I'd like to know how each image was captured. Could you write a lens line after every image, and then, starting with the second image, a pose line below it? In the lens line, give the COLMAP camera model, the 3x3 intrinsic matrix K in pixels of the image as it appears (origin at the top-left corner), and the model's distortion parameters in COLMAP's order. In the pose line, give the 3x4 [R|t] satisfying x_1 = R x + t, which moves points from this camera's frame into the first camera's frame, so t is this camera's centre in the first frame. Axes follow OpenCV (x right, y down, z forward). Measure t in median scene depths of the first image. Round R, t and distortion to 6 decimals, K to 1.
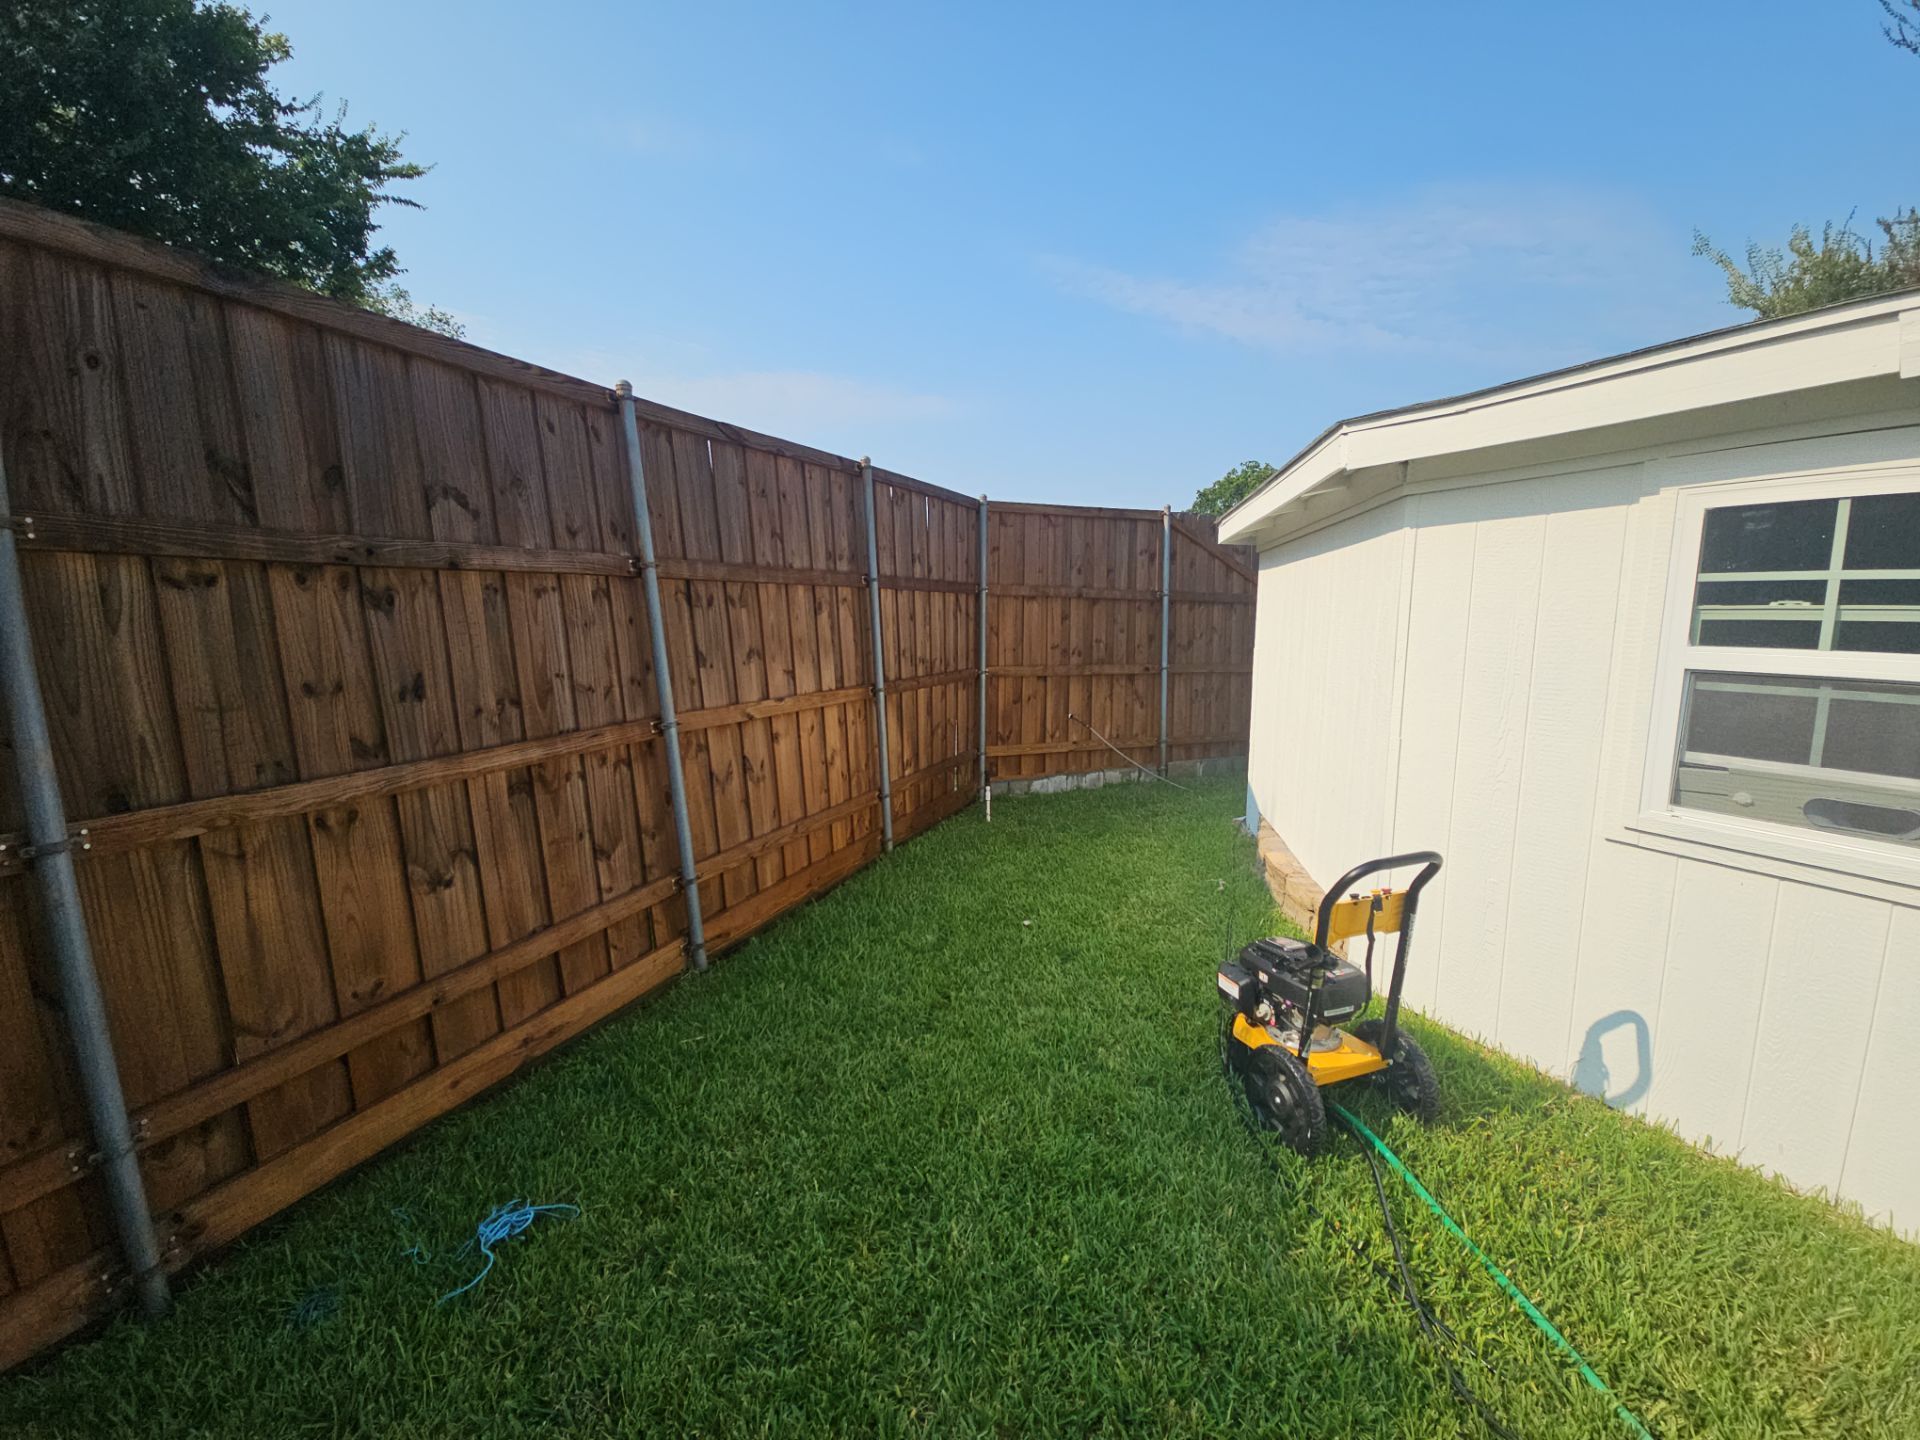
lens RADIAL K [[781.1, 0, 965.7], [0, 781.1, 718.6], [0, 0, 1]] dist [0.003353, -0.004120]
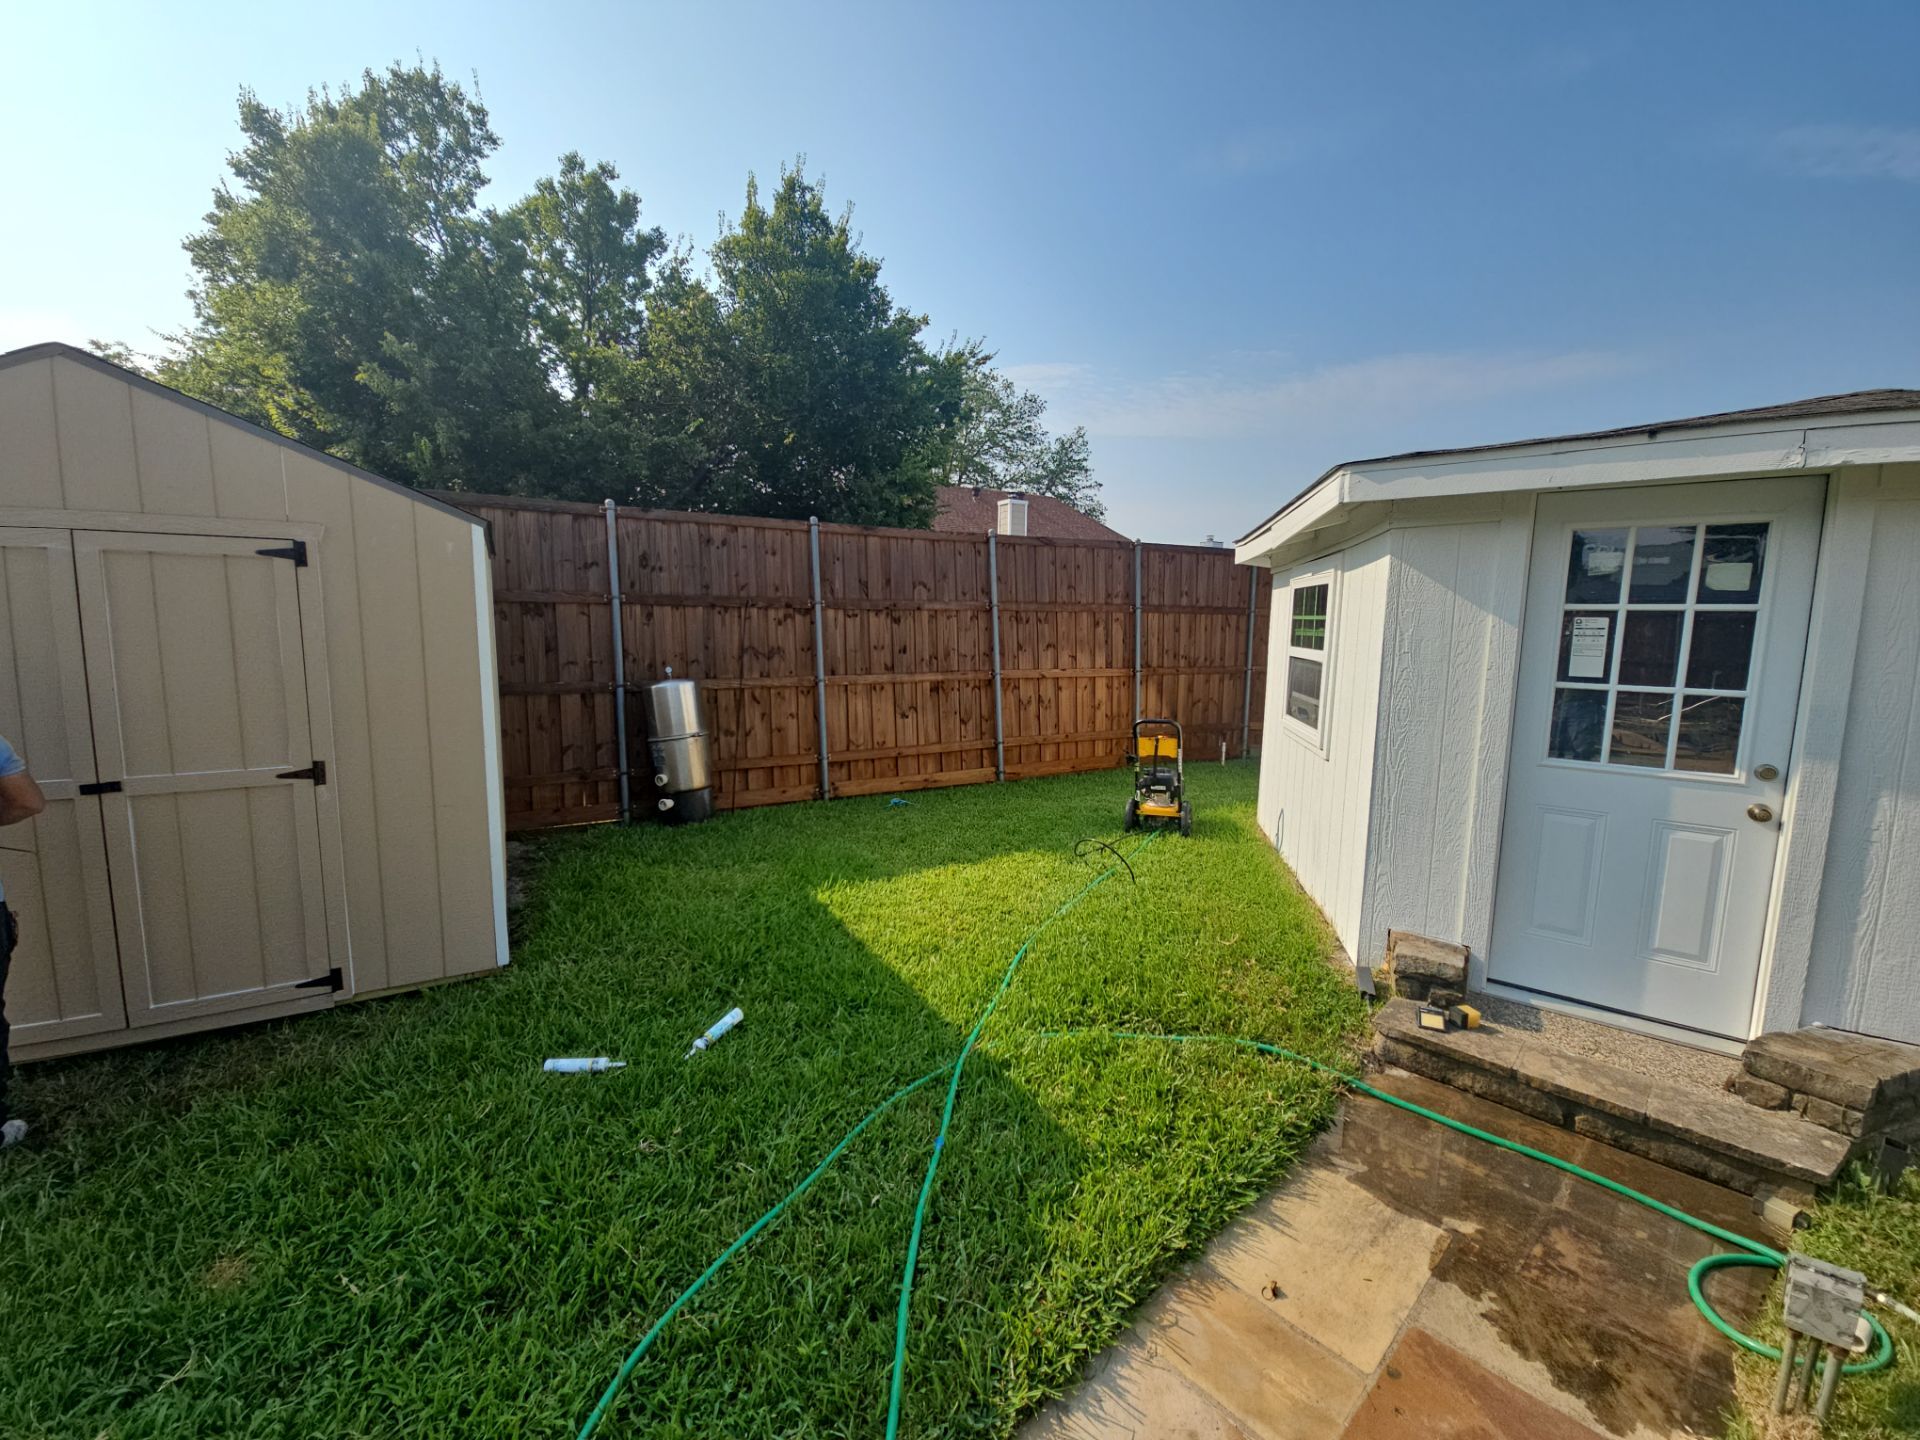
lens RADIAL K [[781.1, 0, 961.2], [0, 781.1, 716.0], [0, 0, 1]] dist [0.003353, -0.004120]
pose [[0.784071, 0.081938, -0.615239, 0.982059], [-0.094115, 0.995481, 0.012638, 0.114496], [0.613494, 0.047994, 0.788239, -0.896004]]
